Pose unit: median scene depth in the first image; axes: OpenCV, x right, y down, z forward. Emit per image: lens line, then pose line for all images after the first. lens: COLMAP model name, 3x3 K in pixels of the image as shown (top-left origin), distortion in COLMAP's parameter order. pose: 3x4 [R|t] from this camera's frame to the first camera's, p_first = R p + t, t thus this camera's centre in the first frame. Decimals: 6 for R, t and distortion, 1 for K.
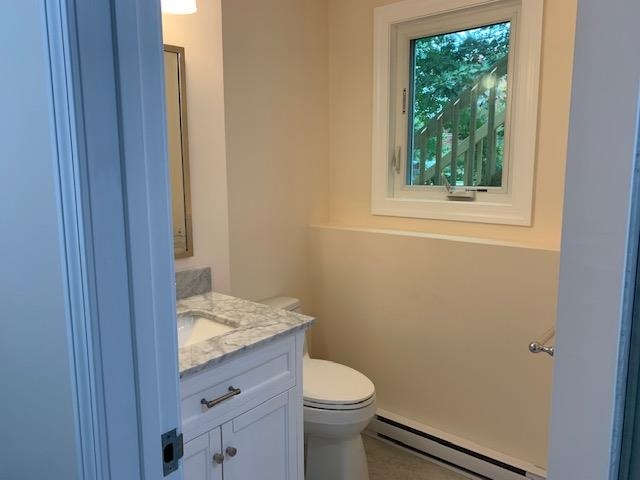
lens RADIAL K [[490.4, 0, 320.0], [0, 490.4, 238.1], [0, 0, 1]] dist [0.003197, -0.008355]
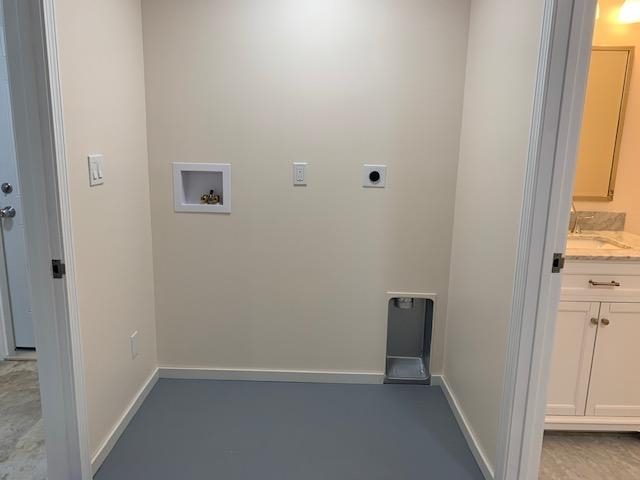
lens RADIAL K [[490.4, 0, 320.6], [0, 490.4, 238.4], [0, 0, 1]] dist [0.003197, -0.008355]
pose [[0.638209, 0.169754, -0.750914, 0.348895], [-0.132182, 0.985064, 0.110344, 0.124127], [0.758431, 0.028835, 0.651116, -0.660493]]
